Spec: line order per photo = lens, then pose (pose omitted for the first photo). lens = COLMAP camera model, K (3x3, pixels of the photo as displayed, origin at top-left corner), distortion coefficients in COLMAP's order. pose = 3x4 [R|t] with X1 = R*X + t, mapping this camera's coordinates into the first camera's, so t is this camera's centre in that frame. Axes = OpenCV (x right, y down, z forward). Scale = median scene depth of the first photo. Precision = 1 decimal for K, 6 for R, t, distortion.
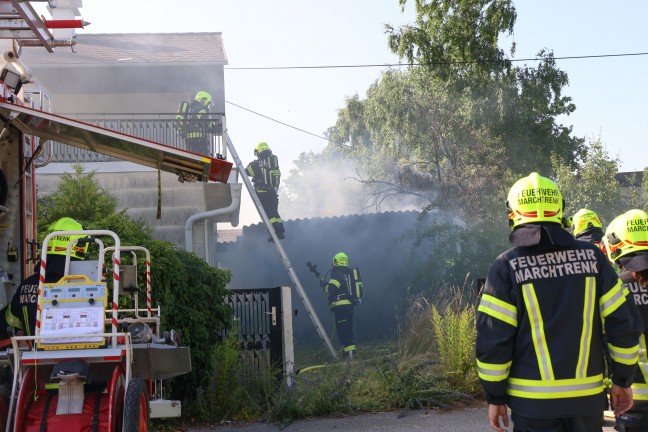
lens RADIAL K [[880.7, 0, 327.1], [0, 880.7, 201.8], [0, 0, 1]] dist [0.059645, 0.000000]
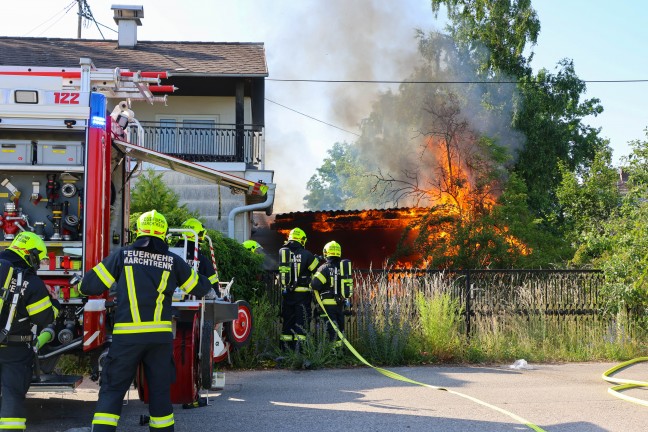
lens RADIAL K [[880.7, 0, 320.8], [0, 880.7, 219.1], [0, 0, 1]] dist [0.059645, 0.000000]
pose [[0.998028, 0.043502, -0.045256, 0.030515], [-0.041766, 0.998381, 0.038623, -0.029813], [0.046863, -0.036657, 0.998228, -0.296621]]
